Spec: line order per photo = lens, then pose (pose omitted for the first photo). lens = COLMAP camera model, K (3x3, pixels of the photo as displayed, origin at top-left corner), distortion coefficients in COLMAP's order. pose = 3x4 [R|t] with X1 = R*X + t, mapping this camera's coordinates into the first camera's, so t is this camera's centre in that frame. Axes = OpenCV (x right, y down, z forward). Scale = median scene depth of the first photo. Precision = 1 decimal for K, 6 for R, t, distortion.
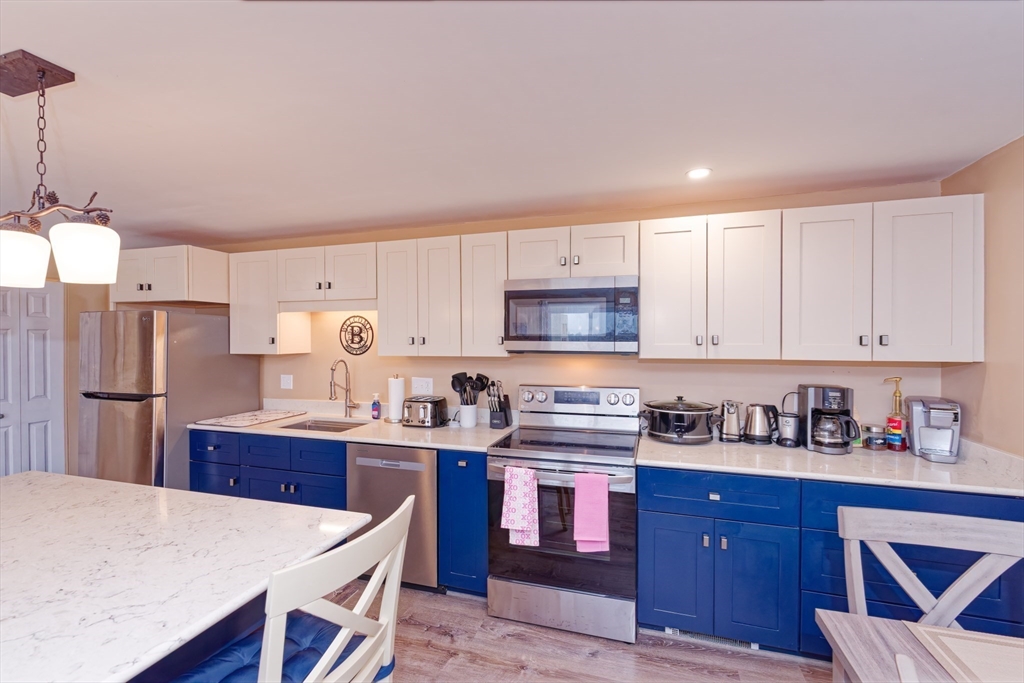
lens RADIAL K [[441.0, 0, 512.0], [0, 441.0, 341.5], [0, 0, 1]] dist [-0.001478, -0.000191]
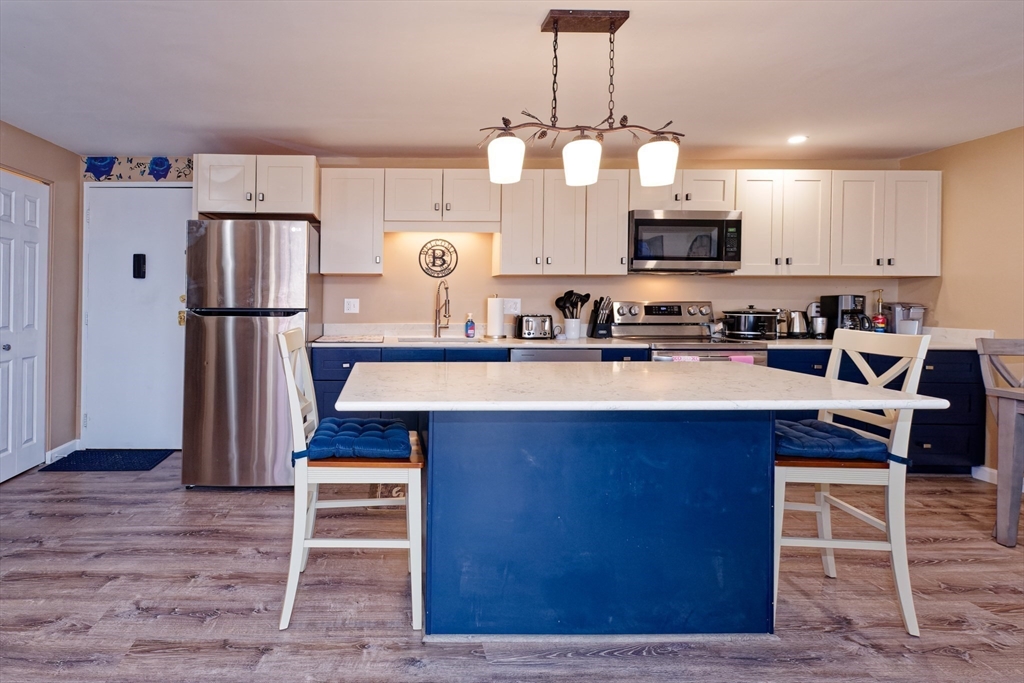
lens RADIAL K [[517.4, 0, 388.8], [0, 517.4, 306.3], [0, 0, 1]] dist [0.002332, -0.000182]
pose [[0.952972, 0.003376, 0.303039, -1.181727], [-0.004942, 0.999978, 0.004399, 0.132495], [-0.303018, -0.005690, 0.952968, -0.158710]]
